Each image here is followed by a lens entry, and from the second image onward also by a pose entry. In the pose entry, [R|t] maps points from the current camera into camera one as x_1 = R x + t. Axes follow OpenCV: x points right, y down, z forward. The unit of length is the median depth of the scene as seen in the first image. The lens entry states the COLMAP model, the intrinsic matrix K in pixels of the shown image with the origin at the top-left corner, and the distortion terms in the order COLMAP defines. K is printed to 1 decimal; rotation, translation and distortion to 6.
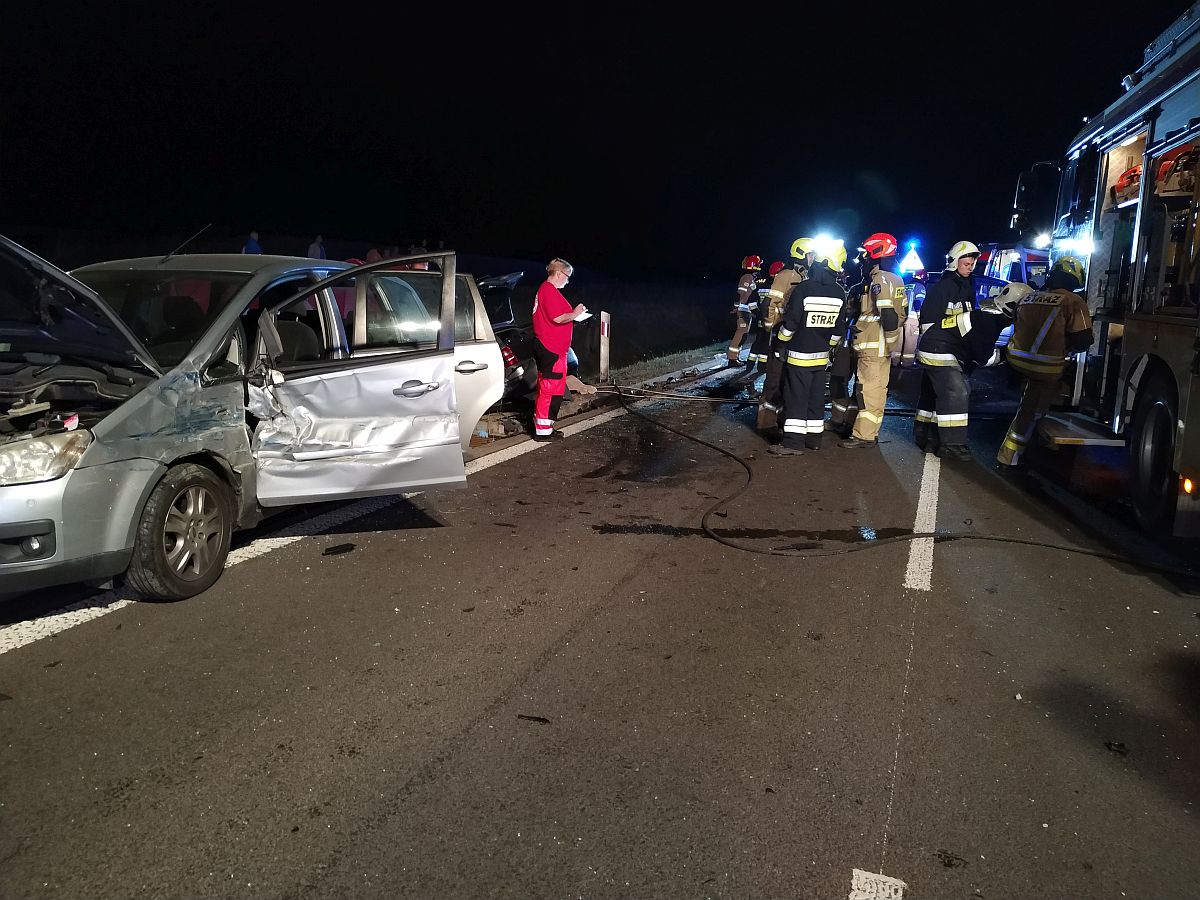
lens RADIAL K [[866.7, 0, 608.6], [0, 866.7, 457.3], [0, 0, 1]] dist [0.029234, -0.048860]
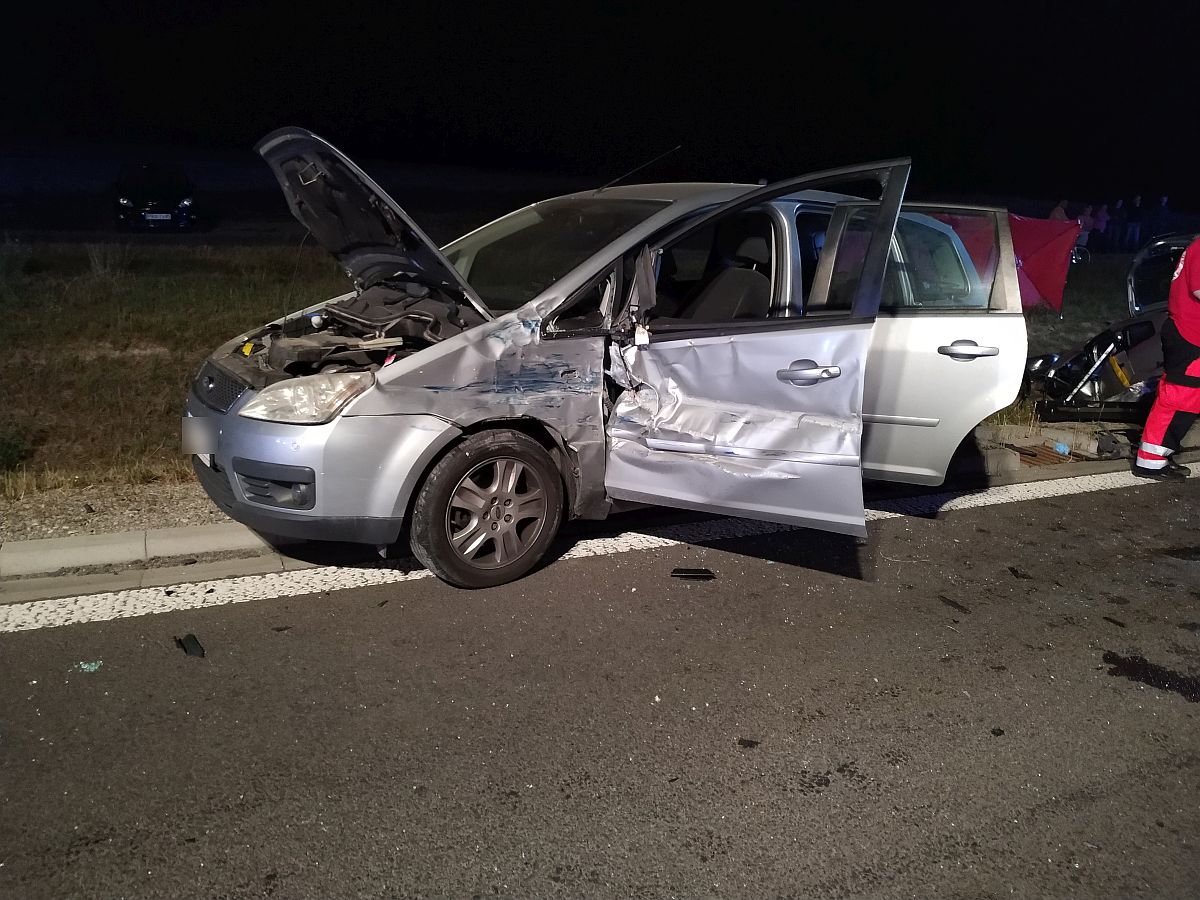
lens RADIAL K [[866.7, 0, 602.7], [0, 866.7, 451.2], [0, 0, 1]] dist [0.029234, -0.048860]
pose [[0.713458, 0.184902, -0.675861, 0.124557], [-0.162355, 0.981928, 0.097248, -0.060792], [0.681629, 0.040347, 0.730585, 0.421087]]
